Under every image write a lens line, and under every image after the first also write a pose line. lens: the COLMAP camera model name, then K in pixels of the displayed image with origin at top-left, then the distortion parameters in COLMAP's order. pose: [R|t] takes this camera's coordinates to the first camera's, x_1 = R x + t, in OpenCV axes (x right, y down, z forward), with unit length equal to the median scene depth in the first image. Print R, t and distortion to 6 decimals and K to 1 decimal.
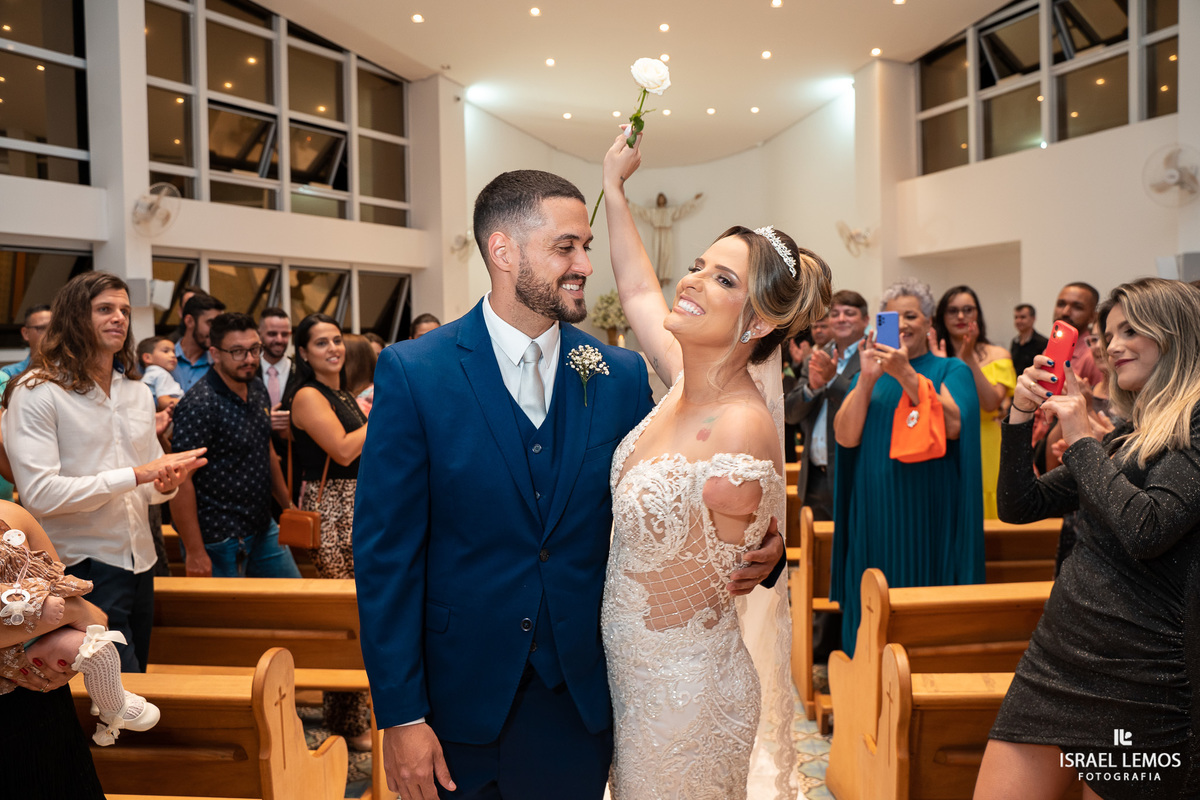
lens RADIAL K [[977.5, 0, 598.0], [0, 977.5, 395.5], [0, 0, 1]] dist [-0.106631, 0.085514]
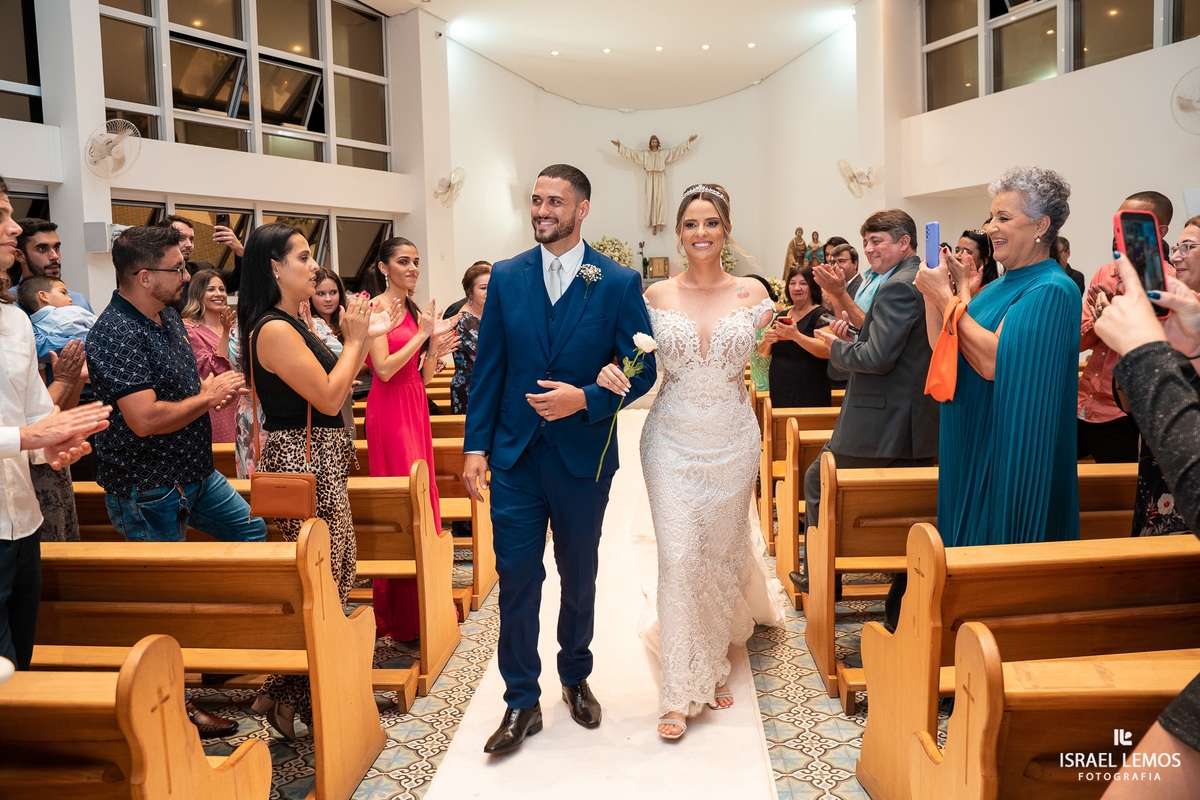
lens RADIAL K [[977.5, 0, 598.0], [0, 977.5, 395.5], [0, 0, 1]] dist [-0.106631, 0.085514]
pose [[0.999932, -0.010078, 0.005893, 0.002647], [0.009805, 0.998952, 0.044698, 0.009727], [-0.006337, -0.044637, 0.998983, 0.056859]]
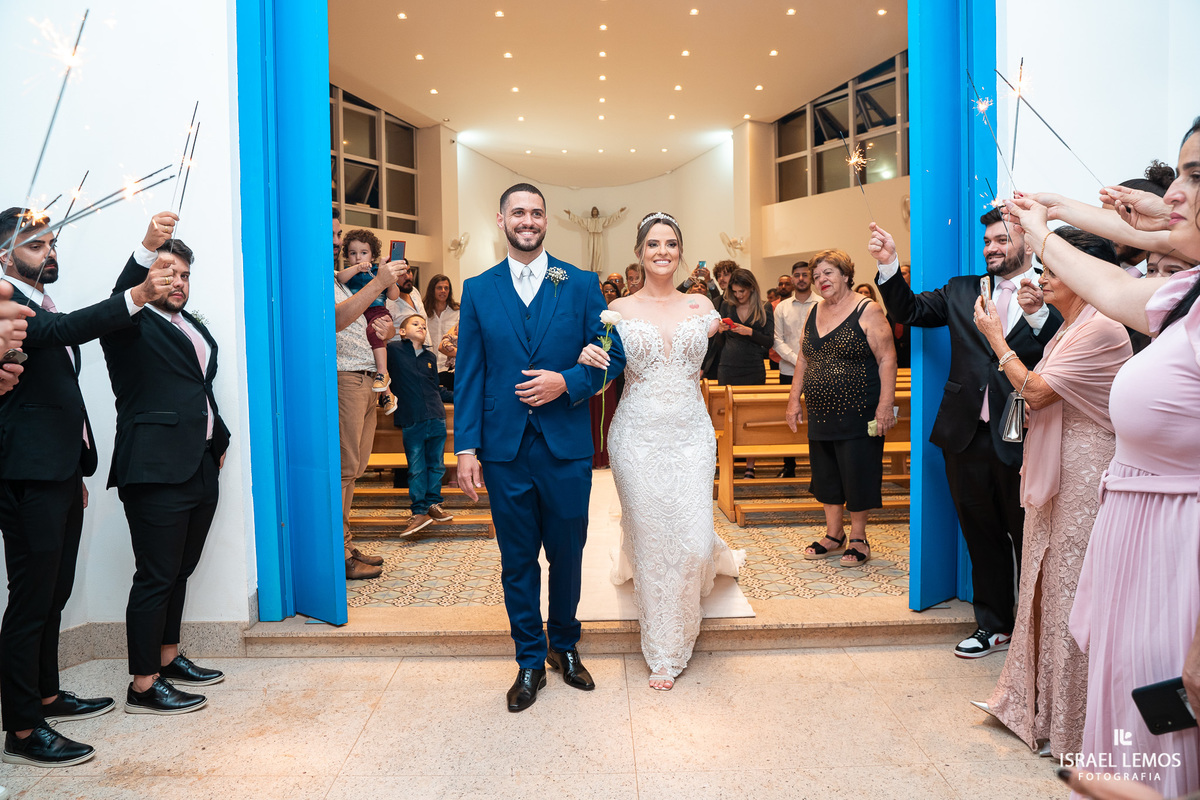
lens RADIAL K [[977.5, 0, 598.0], [0, 977.5, 395.5], [0, 0, 1]] dist [-0.106631, 0.085514]
pose [[0.996489, -0.001520, 0.083712, -0.078805], [0.000948, 0.999976, 0.006871, 0.073309], [-0.083721, -0.006768, 0.996466, -0.603989]]
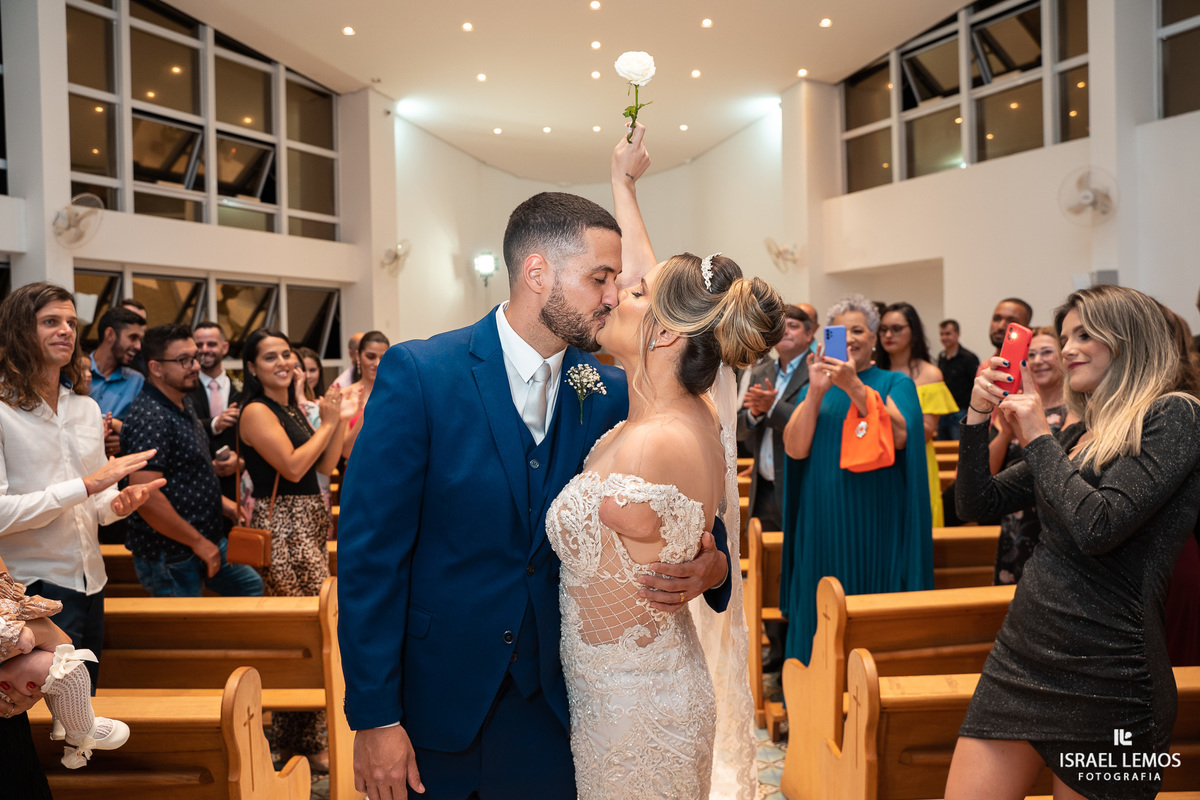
lens RADIAL K [[977.5, 0, 598.0], [0, 977.5, 395.5], [0, 0, 1]] dist [-0.106631, 0.085514]
pose [[0.997016, -0.003887, 0.077095, -0.010805], [0.005066, 0.999873, -0.015109, 0.000335], [-0.077026, 0.015455, 0.996909, -0.002095]]
